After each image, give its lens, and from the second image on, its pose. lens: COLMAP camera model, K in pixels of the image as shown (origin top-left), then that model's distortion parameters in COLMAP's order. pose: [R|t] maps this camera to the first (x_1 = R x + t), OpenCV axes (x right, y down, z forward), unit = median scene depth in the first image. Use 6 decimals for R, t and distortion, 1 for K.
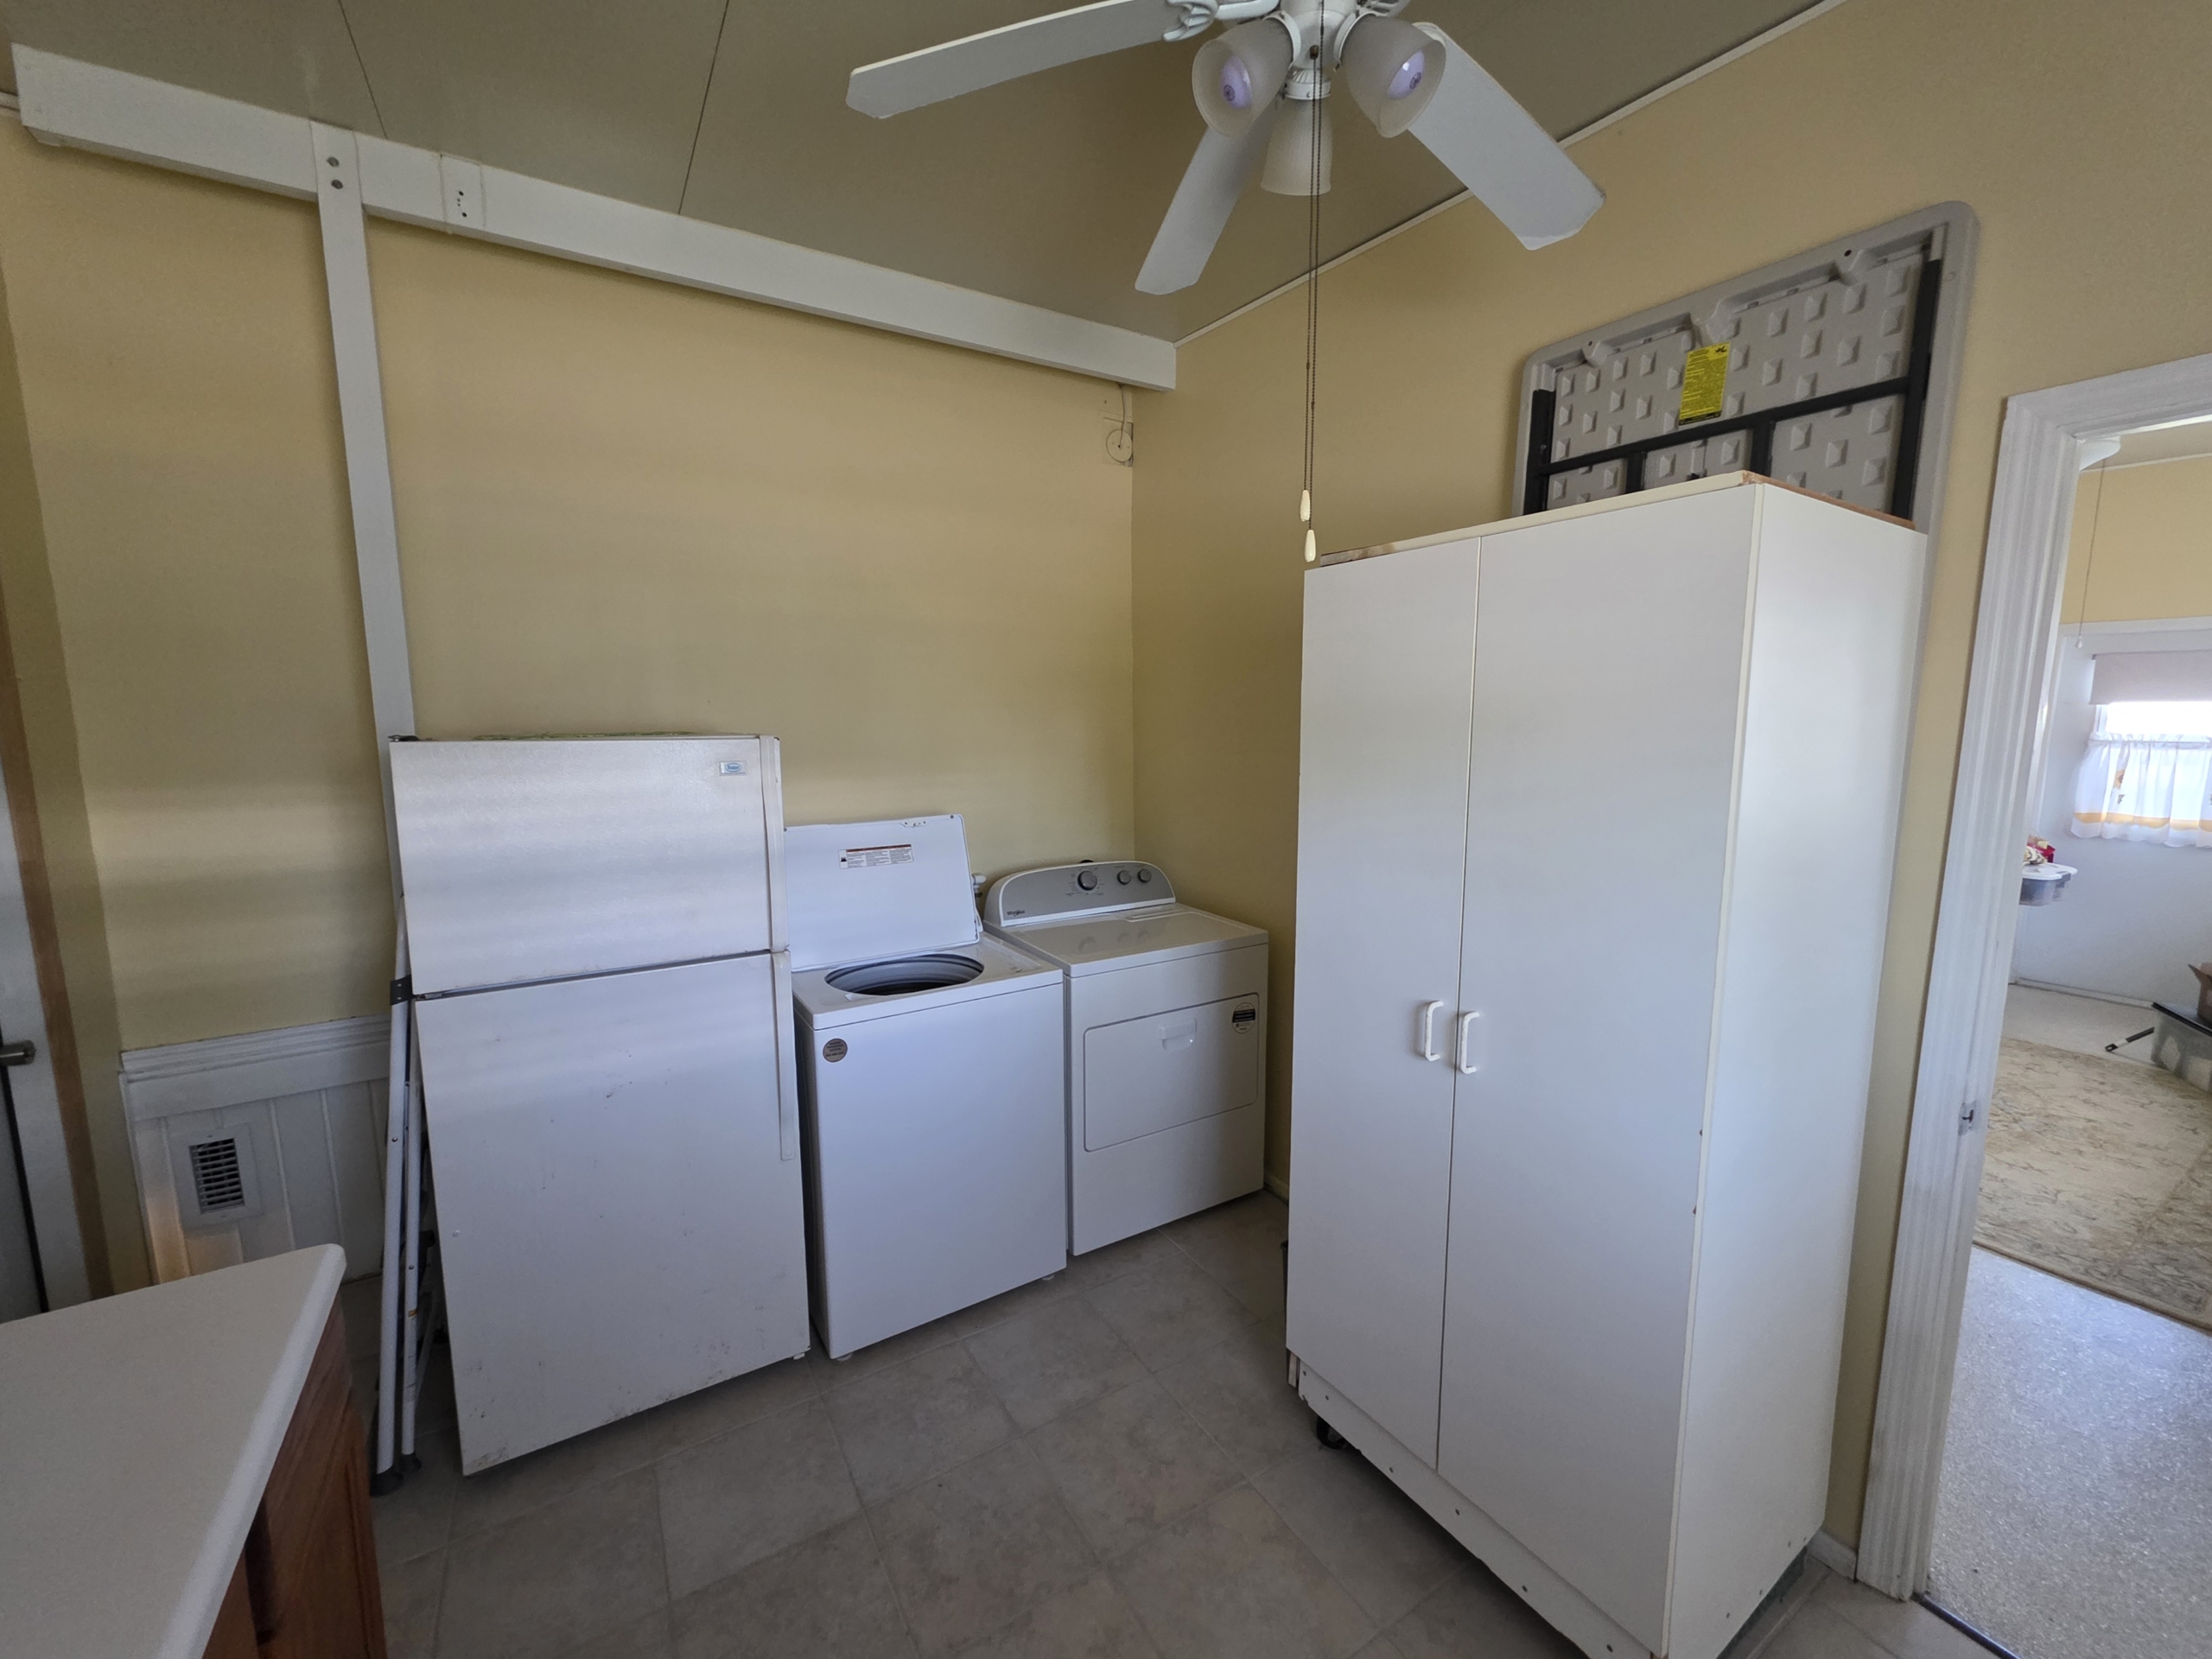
lens RADIAL K [[883.9, 0, 1105.3], [0, 883.9, 826.7], [0, 0, 1]] dist [0.002248, 0.000172]
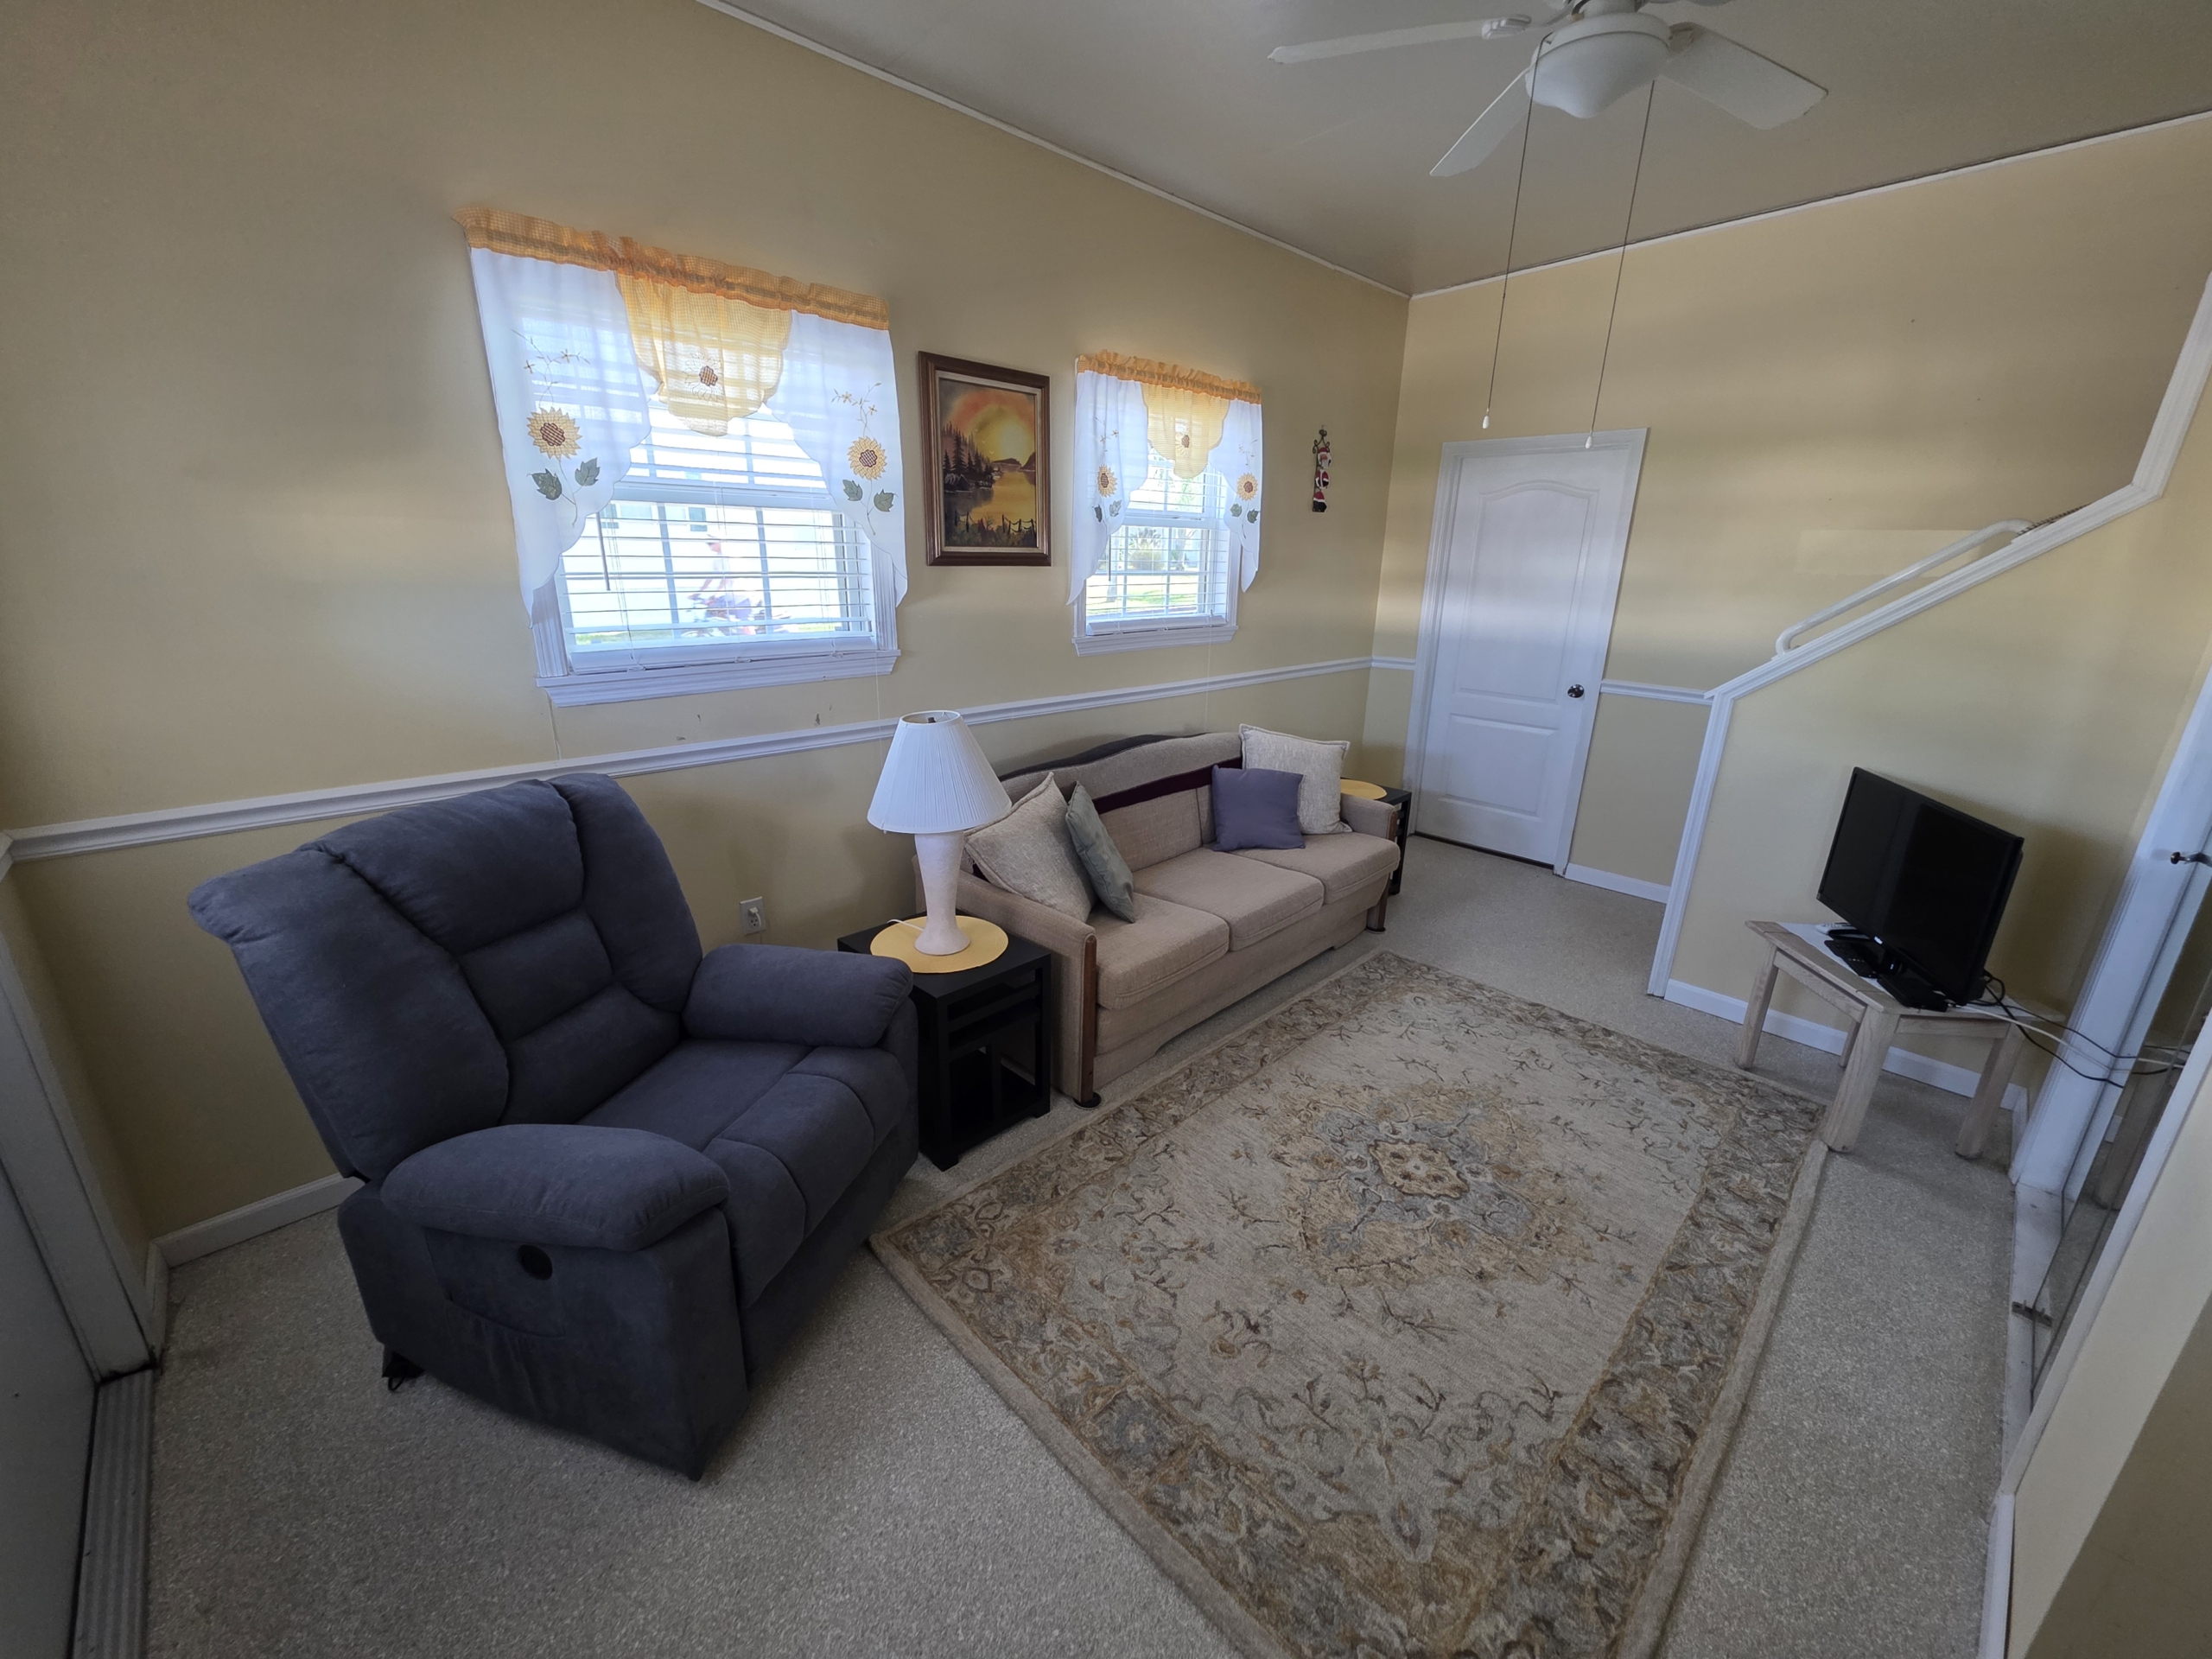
lens RADIAL K [[883.9, 0, 1105.3], [0, 883.9, 826.7], [0, 0, 1]] dist [0.002248, 0.000172]
pose [[-0.974912, 0.049044, -0.217119, 1.028063], [-0.047999, 0.906154, 0.420215, -0.136956], [0.217353, 0.420094, -0.881067, 1.094899]]
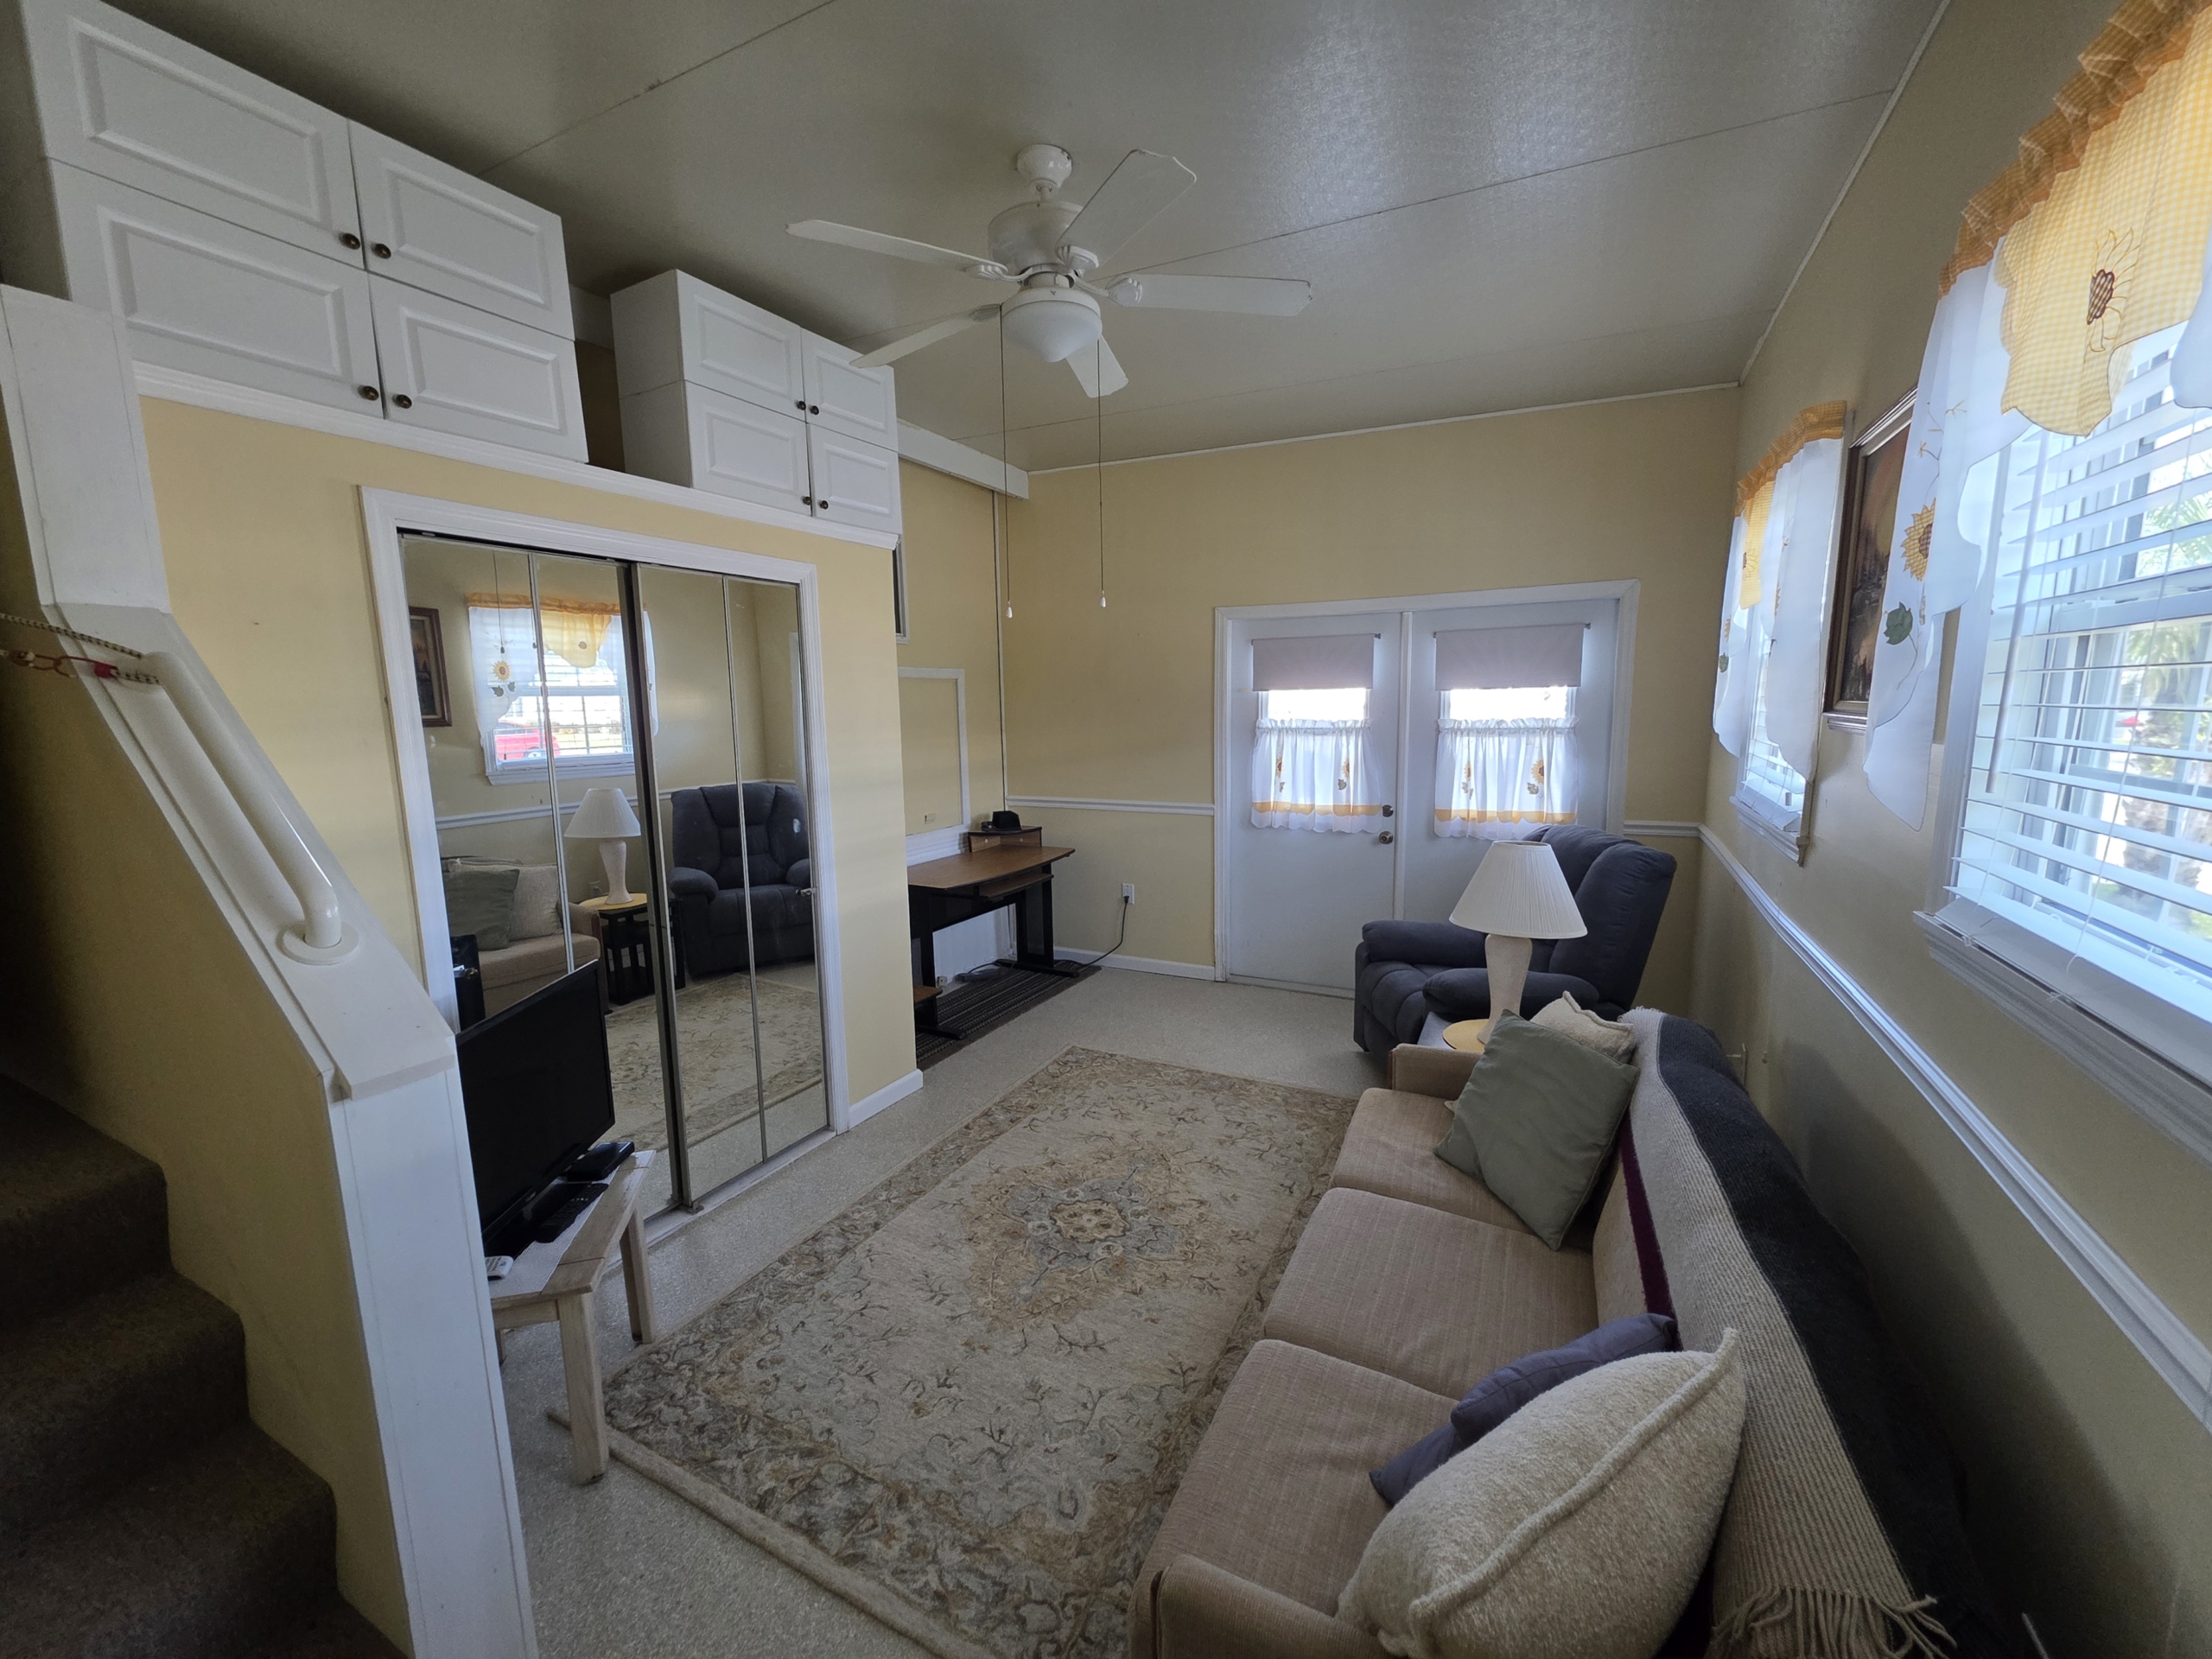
lens RADIAL K [[883.9, 0, 1105.3], [0, 883.9, 826.7], [0, 0, 1]] dist [0.002248, 0.000172]
pose [[0.861102, -0.084480, 0.501364, 0.490716], [0.082783, 0.996237, 0.025685, -0.029716], [-0.501647, 0.019387, 0.864855, 0.251957]]
